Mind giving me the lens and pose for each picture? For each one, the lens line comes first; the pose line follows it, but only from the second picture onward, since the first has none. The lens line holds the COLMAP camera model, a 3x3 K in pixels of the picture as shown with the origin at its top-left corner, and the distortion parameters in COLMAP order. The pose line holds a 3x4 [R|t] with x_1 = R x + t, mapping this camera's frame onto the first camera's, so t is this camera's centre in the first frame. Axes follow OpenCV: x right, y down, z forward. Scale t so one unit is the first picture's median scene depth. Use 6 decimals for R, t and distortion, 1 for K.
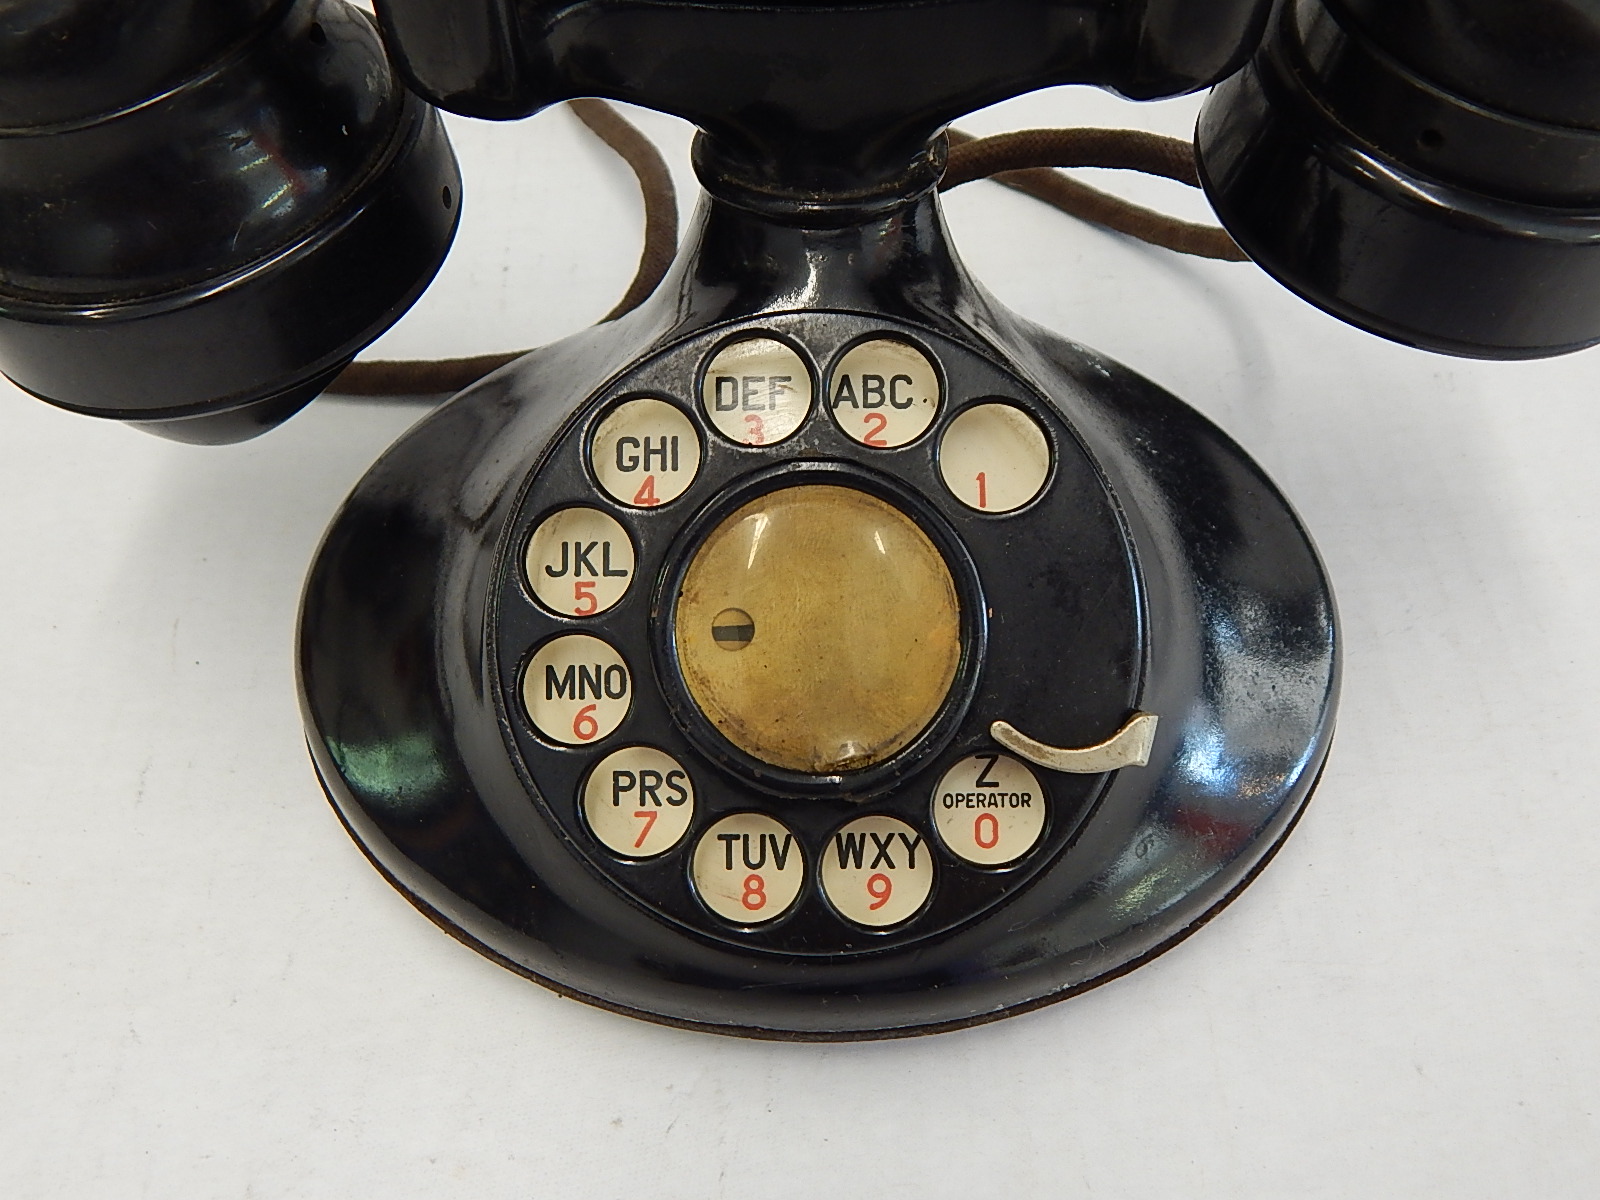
lens RADIAL K [[1438.2, 0, 800.0], [0, 1438.2, 600.0], [0, 0, 1]] dist [-0.001857, -0.008700]
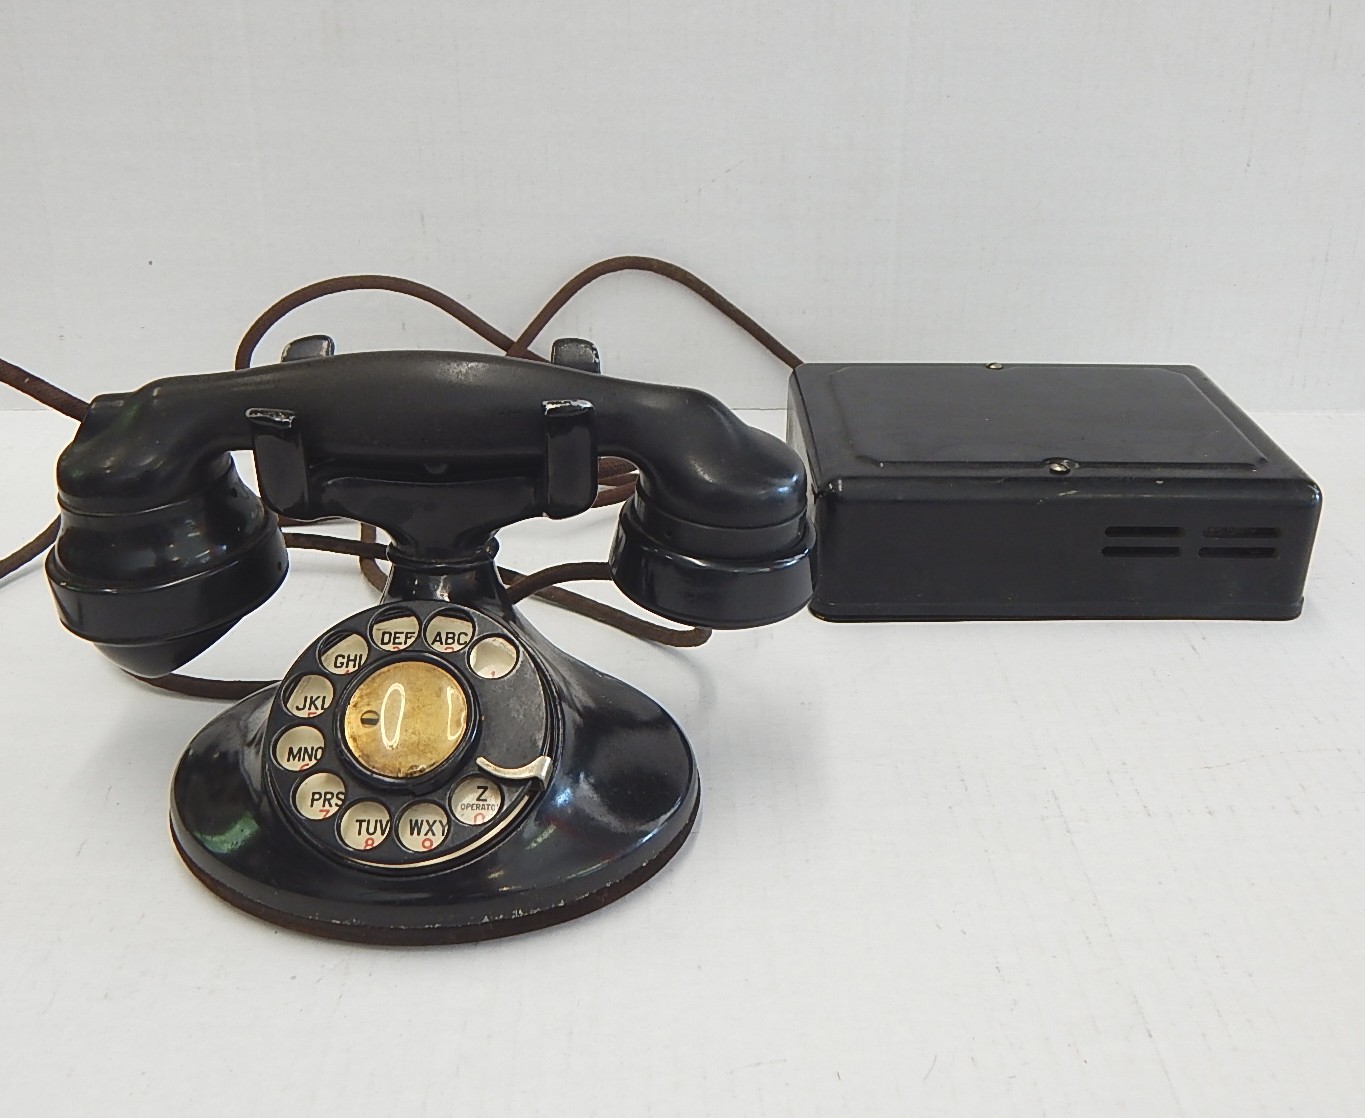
lens RADIAL K [[1390.6, 0, 682.6], [0, 1390.6, 532.4], [0, 0, 1]] dist [-0.031377, 0.004016]
pose [[0.999731, 0.023009, 0.002906, 0.418318], [-0.019009, 0.884735, -0.465706, 0.741935], [-0.013287, 0.465525, 0.884935, -1.058535]]
